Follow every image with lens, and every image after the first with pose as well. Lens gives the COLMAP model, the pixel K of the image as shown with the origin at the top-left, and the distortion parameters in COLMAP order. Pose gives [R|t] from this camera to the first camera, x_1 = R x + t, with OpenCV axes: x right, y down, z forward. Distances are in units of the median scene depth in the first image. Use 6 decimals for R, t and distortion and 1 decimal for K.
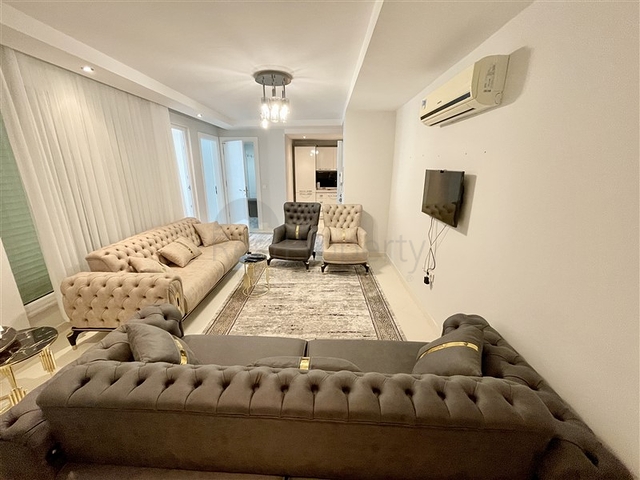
lens RADIAL K [[259.0, 0, 316.7], [0, 259.0, 240.4], [0, 0, 1]] dist [-0.005855, 0.000361]
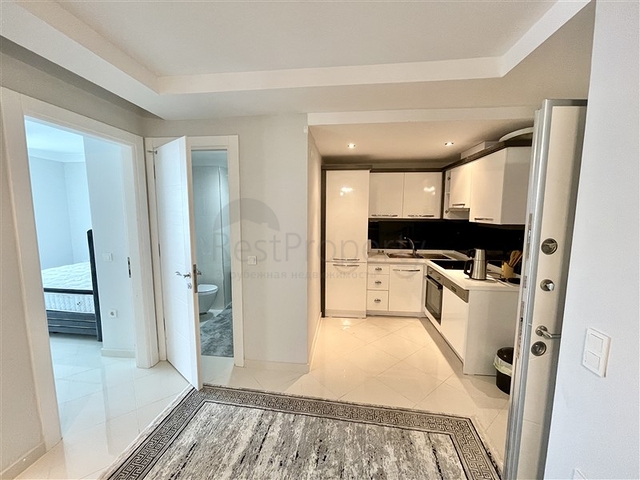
lens RADIAL K [[259.0, 0, 319.3], [0, 259.0, 238.5], [0, 0, 1]] dist [-0.005855, 0.000361]
pose [[0.997514, 0.023430, -0.066460, -0.073778], [-0.033508, 0.987373, -0.154831, -0.182491], [0.061993, 0.156673, 0.985703, 0.616911]]
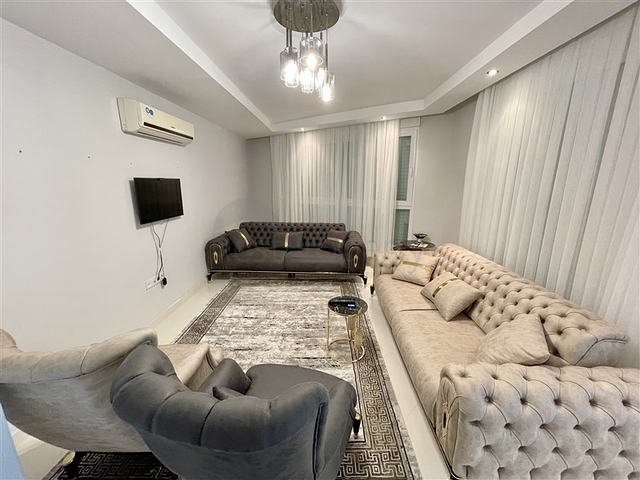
lens RADIAL K [[259.0, 0, 321.6], [0, 259.0, 242.3], [0, 0, 1]] dist [-0.005855, 0.000361]
pose [[-0.999767, 0.005313, -0.020908, -0.158435], [-0.005409, 0.876509, 0.481355, -0.400045], [0.020883, 0.481356, -0.876276, 1.496862]]
